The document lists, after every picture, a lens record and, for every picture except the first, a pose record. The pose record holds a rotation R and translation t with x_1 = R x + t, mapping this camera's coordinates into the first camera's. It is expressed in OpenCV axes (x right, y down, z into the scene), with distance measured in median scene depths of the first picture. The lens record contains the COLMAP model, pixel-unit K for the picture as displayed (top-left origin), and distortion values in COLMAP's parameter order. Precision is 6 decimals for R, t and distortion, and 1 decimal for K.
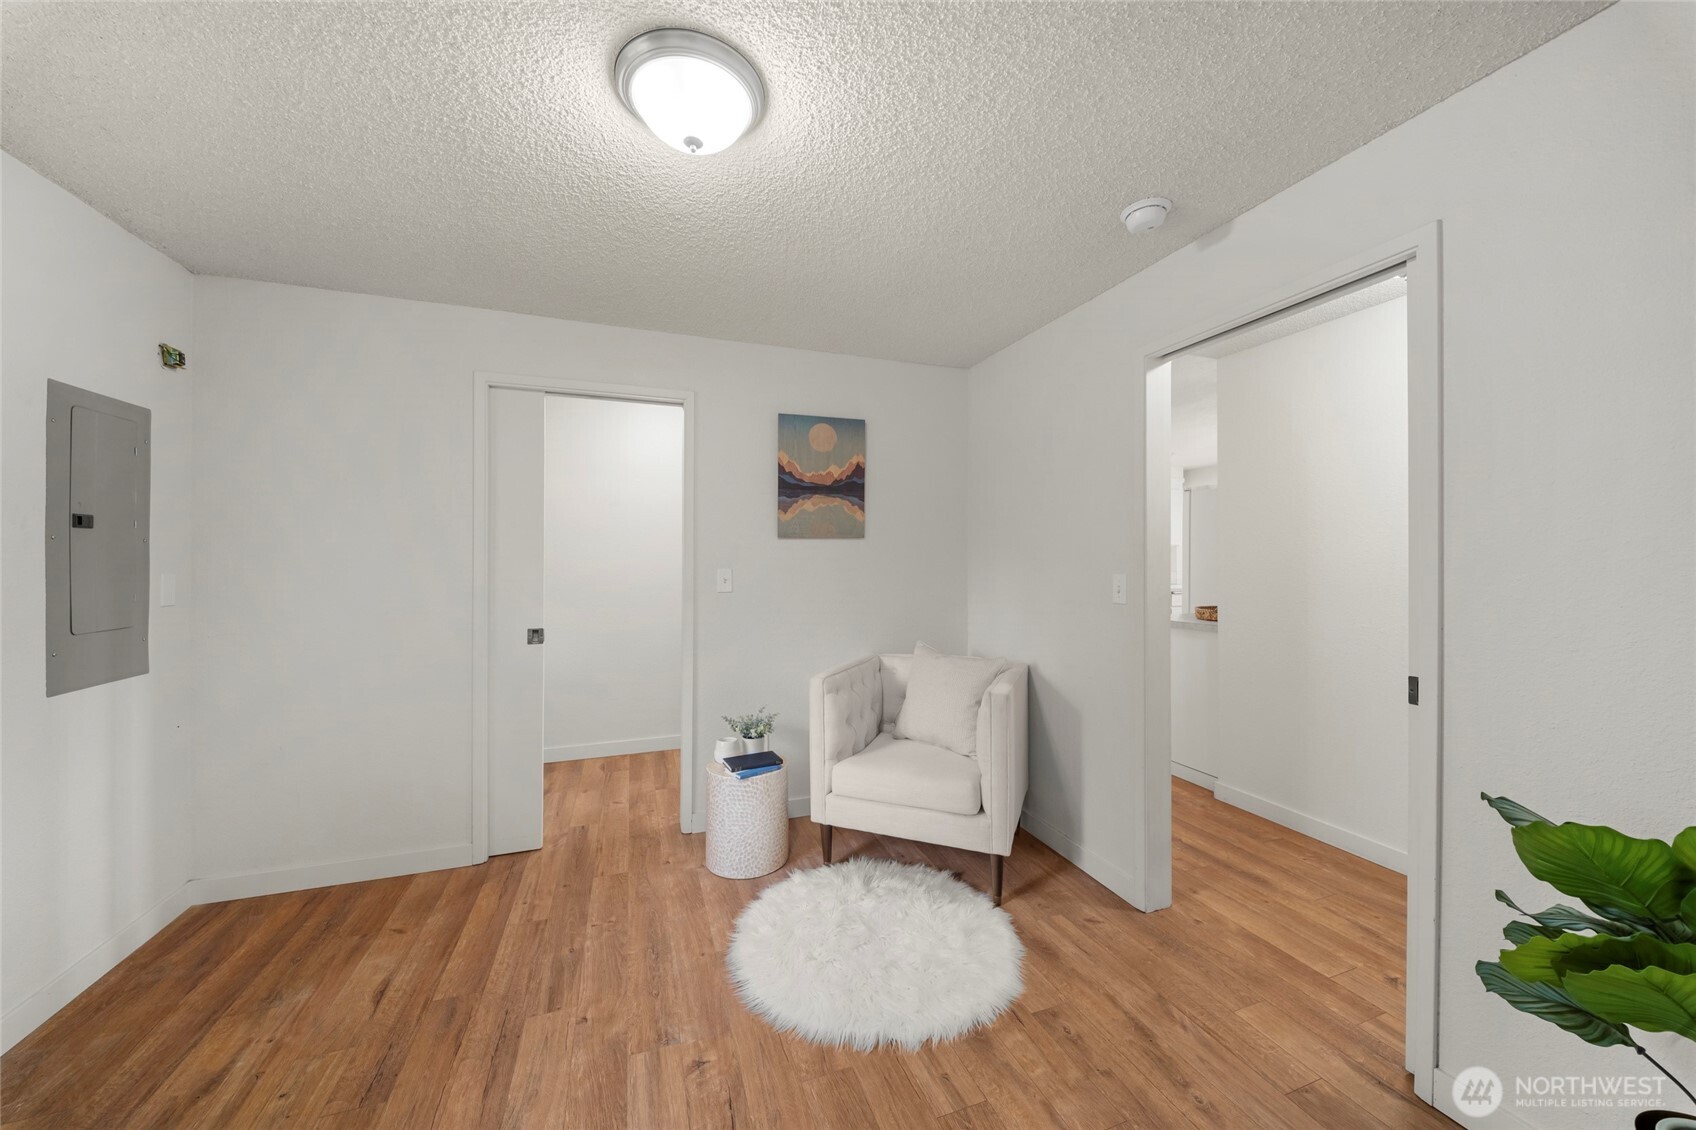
lens RADIAL K [[615.0, 0, 856.0], [0, 615.0, 559.9], [0, 0, 1]] dist [0.017284, -0.009009]
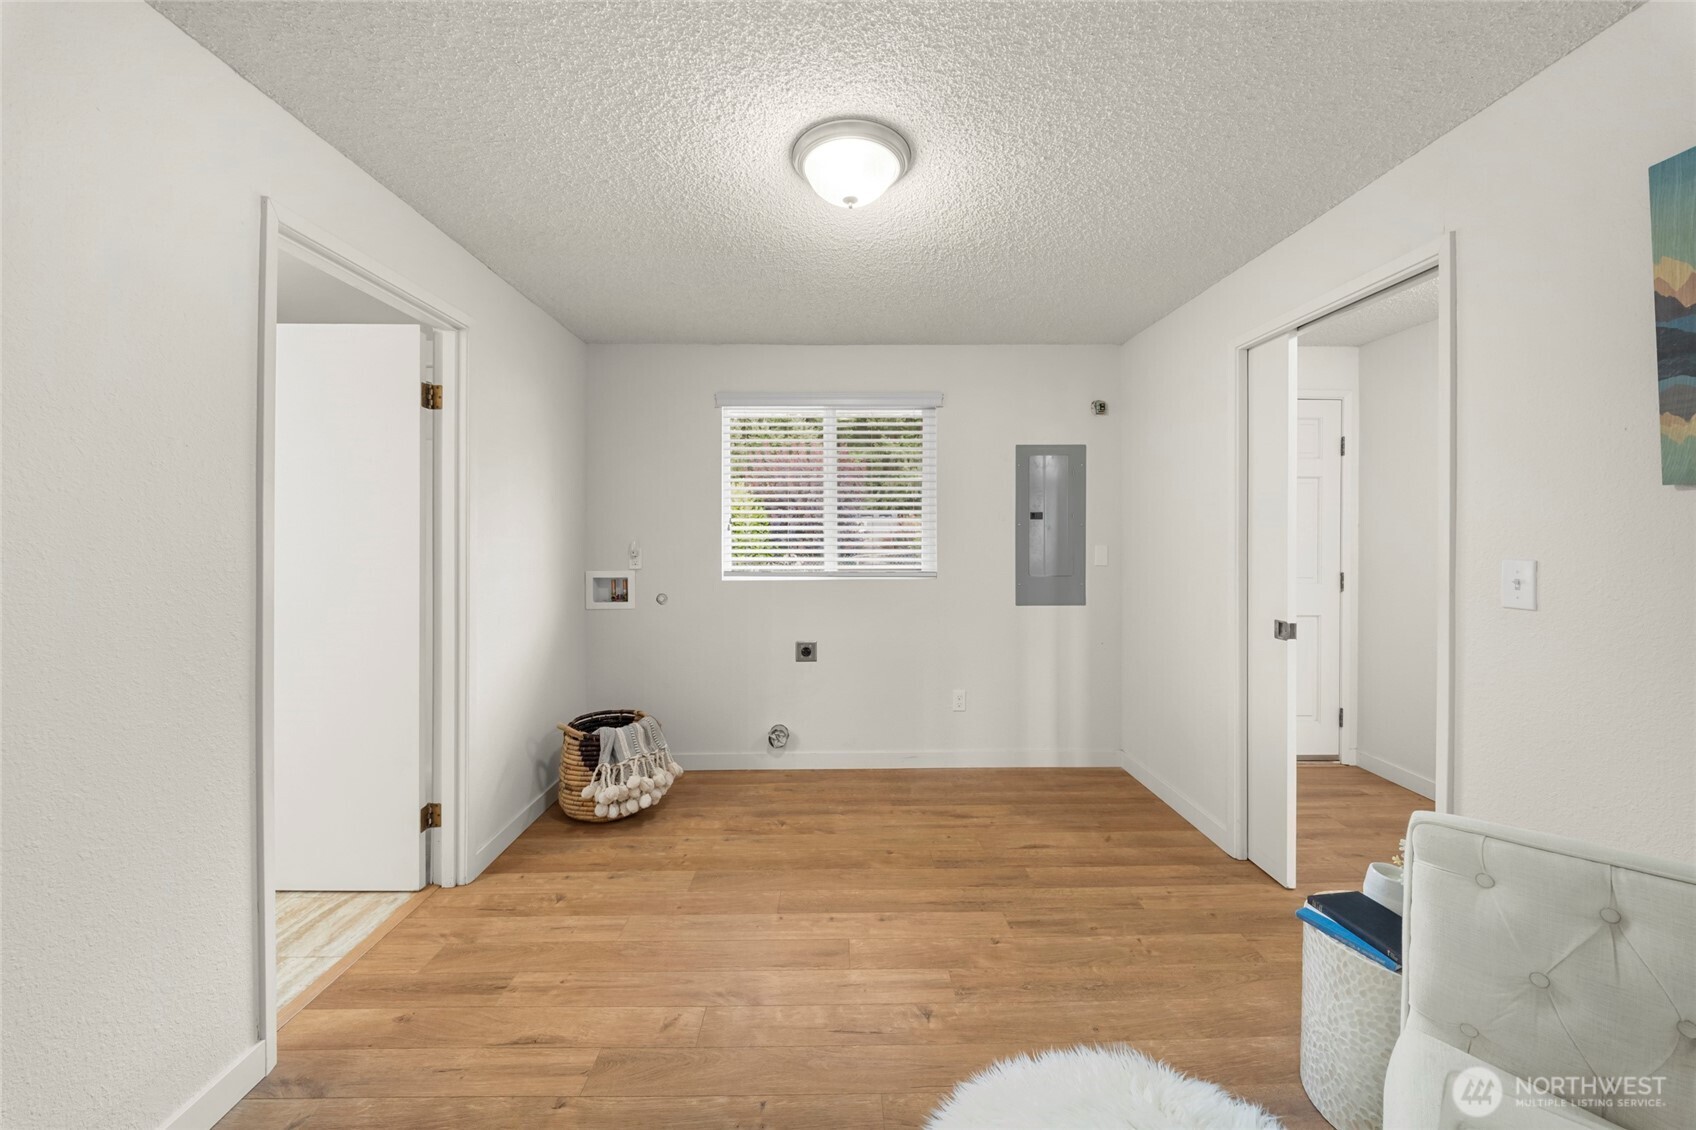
lens RADIAL K [[636.3, 0, 857.9], [0, 636.3, 539.3], [0, 0, 1]] dist [0.001058, -0.003994]
pose [[-0.344608, 0.009203, -0.938701, 0.645813], [-0.002262, 0.999941, 0.010634, -0.008640], [0.938744, 0.005787, -0.344567, 1.014951]]
